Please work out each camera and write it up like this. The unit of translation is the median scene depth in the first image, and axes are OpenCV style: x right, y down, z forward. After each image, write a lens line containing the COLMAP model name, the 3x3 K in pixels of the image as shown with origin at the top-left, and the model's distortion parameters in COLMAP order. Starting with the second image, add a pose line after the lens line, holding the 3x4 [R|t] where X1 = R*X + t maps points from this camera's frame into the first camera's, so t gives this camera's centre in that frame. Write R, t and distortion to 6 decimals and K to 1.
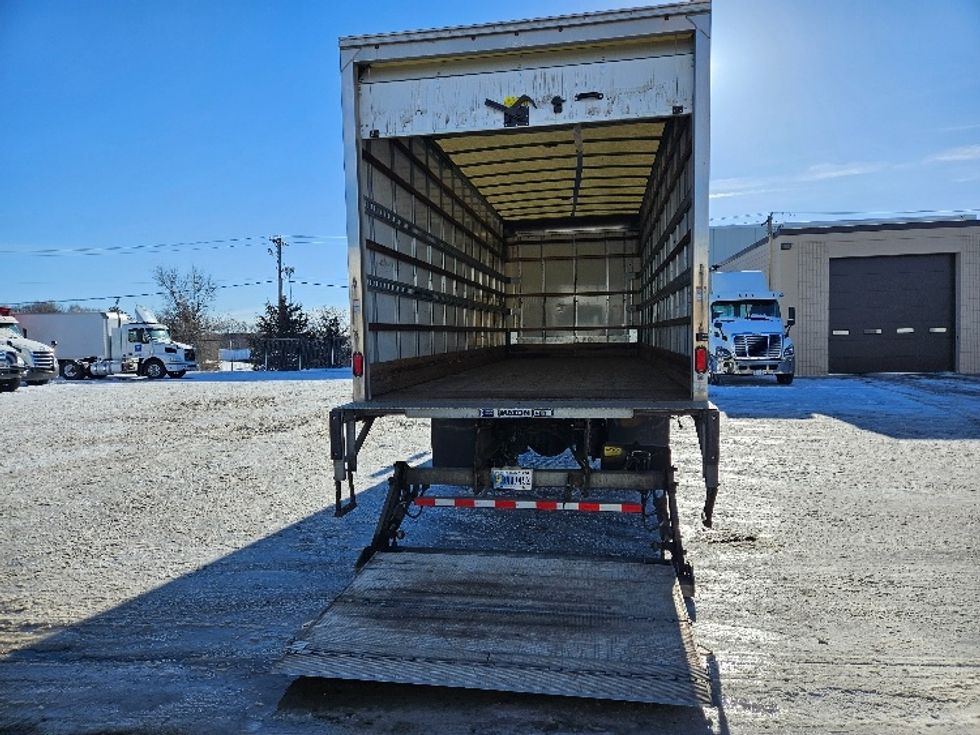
lens RADIAL K [[662.5, 0, 494.6], [0, 662.5, 377.2], [0, 0, 1]] dist [0.061344, -0.043599]
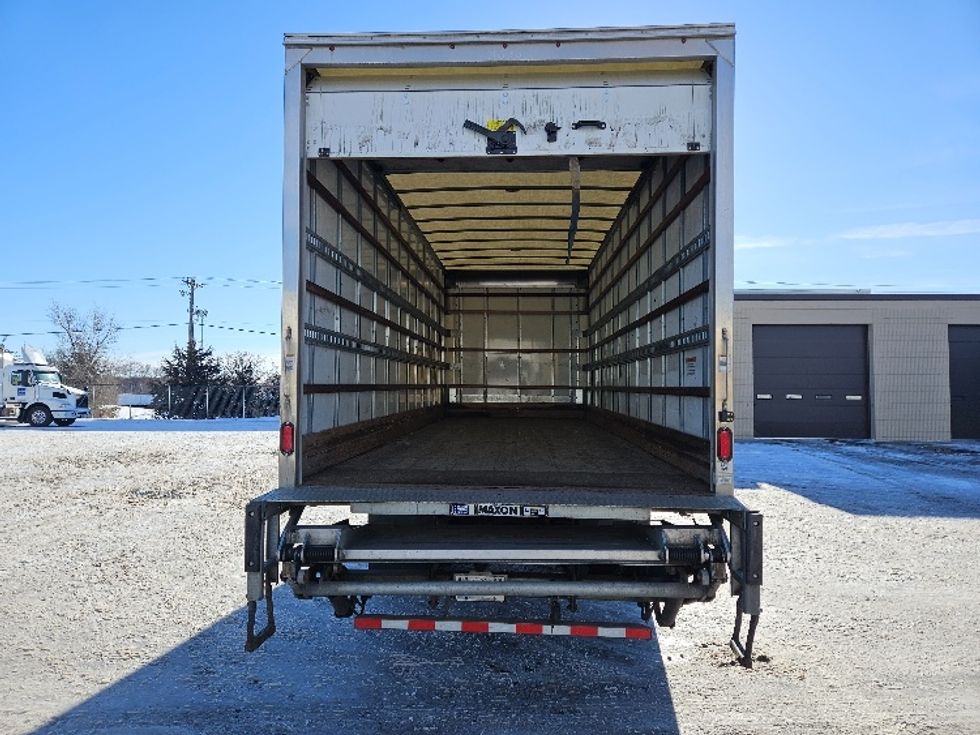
lens RADIAL K [[662.5, 0, 488.0], [0, 662.5, 365.8], [0, 0, 1]] dist [0.061344, -0.043599]
pose [[0.993398, 0.032321, 0.110072, -0.040422], [-0.021778, 0.995175, -0.095673, -0.022035], [-0.112633, 0.092644, 0.989308, 0.130325]]
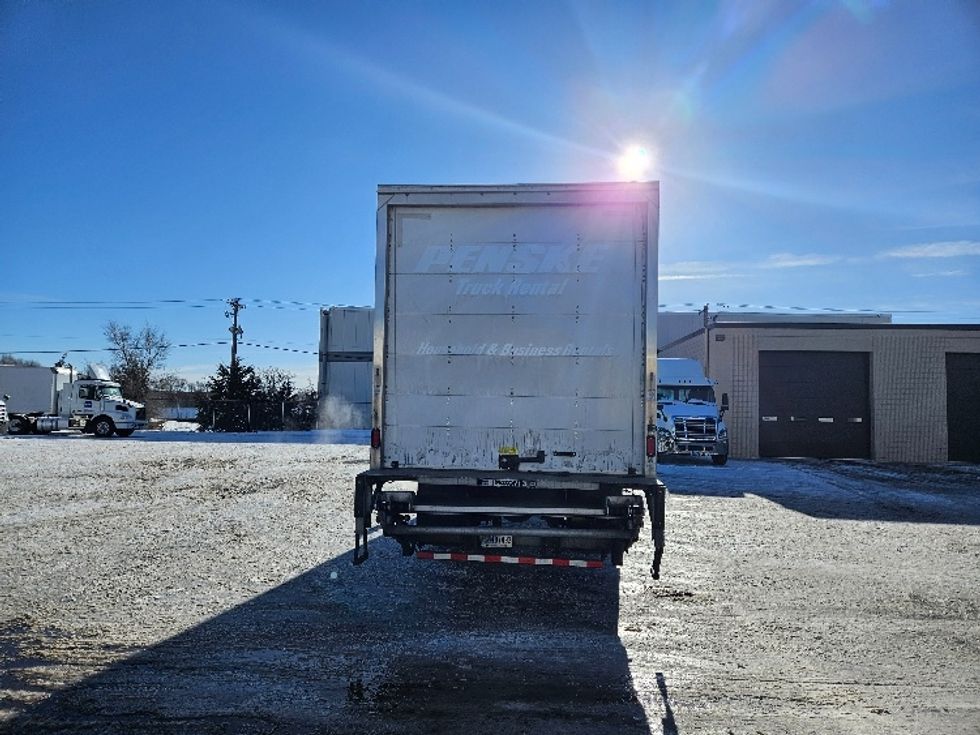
lens RADIAL K [[662.5, 0, 481.4], [0, 662.5, 370.4], [0, 0, 1]] dist [0.061344, -0.043599]
pose [[0.997106, 0.044955, 0.061303, -0.059614], [-0.037714, 0.992702, -0.114542, -0.006572], [-0.066005, 0.111899, 0.991525, -0.157380]]
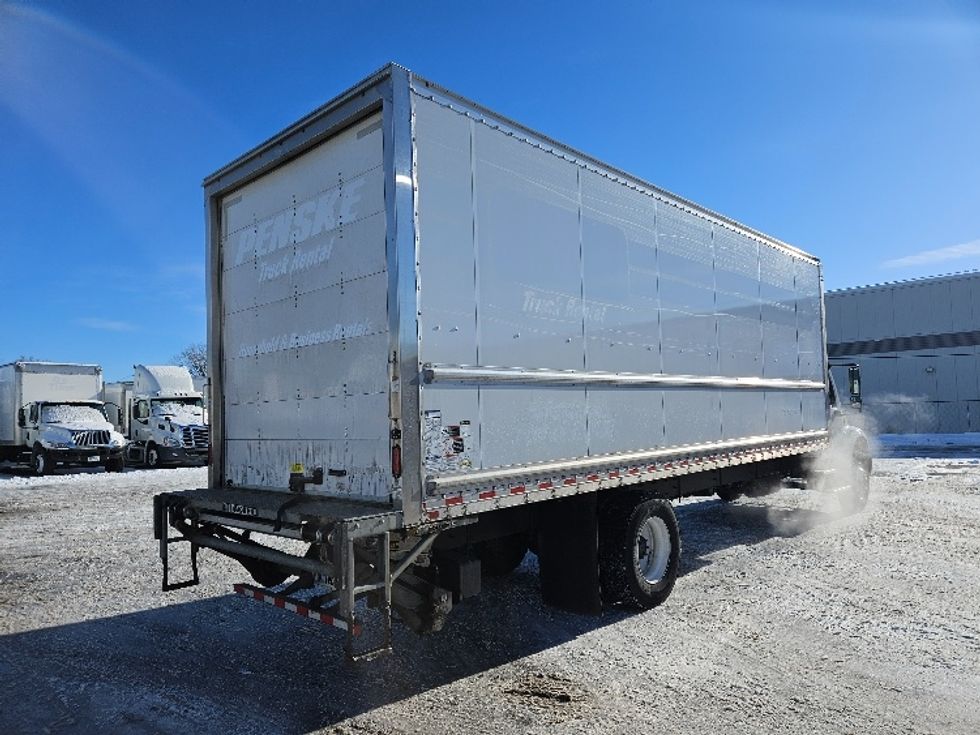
lens RADIAL K [[662.5, 0, 484.4], [0, 662.5, 376.9], [0, 0, 1]] dist [0.061344, -0.043599]
pose [[0.826413, -0.037575, -0.561809, 0.523806], [-0.020998, 0.995020, -0.097438, -0.031113], [0.562672, 0.092321, 0.821509, 0.208994]]
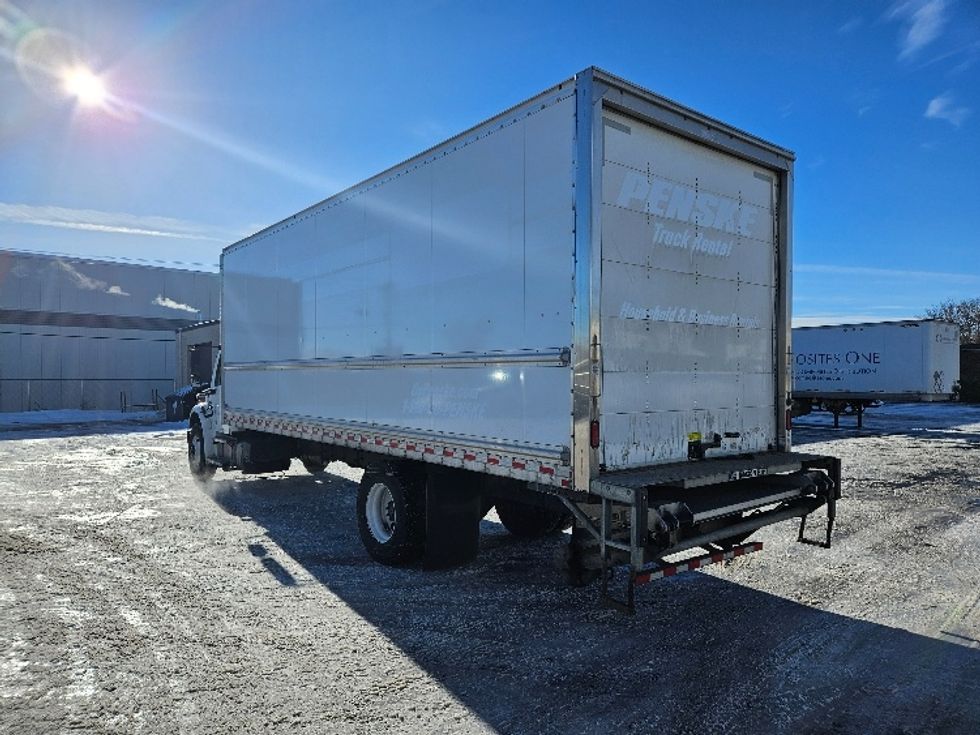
lens RADIAL K [[662.5, 0, 495.6], [0, 662.5, 378.3], [0, 0, 1]] dist [0.061344, -0.043599]
pose [[0.655491, 0.021789, 0.754888, -0.612359], [0.032447, 0.997848, -0.056976, -0.029971], [-0.754505, 0.061841, 0.653374, 0.340972]]
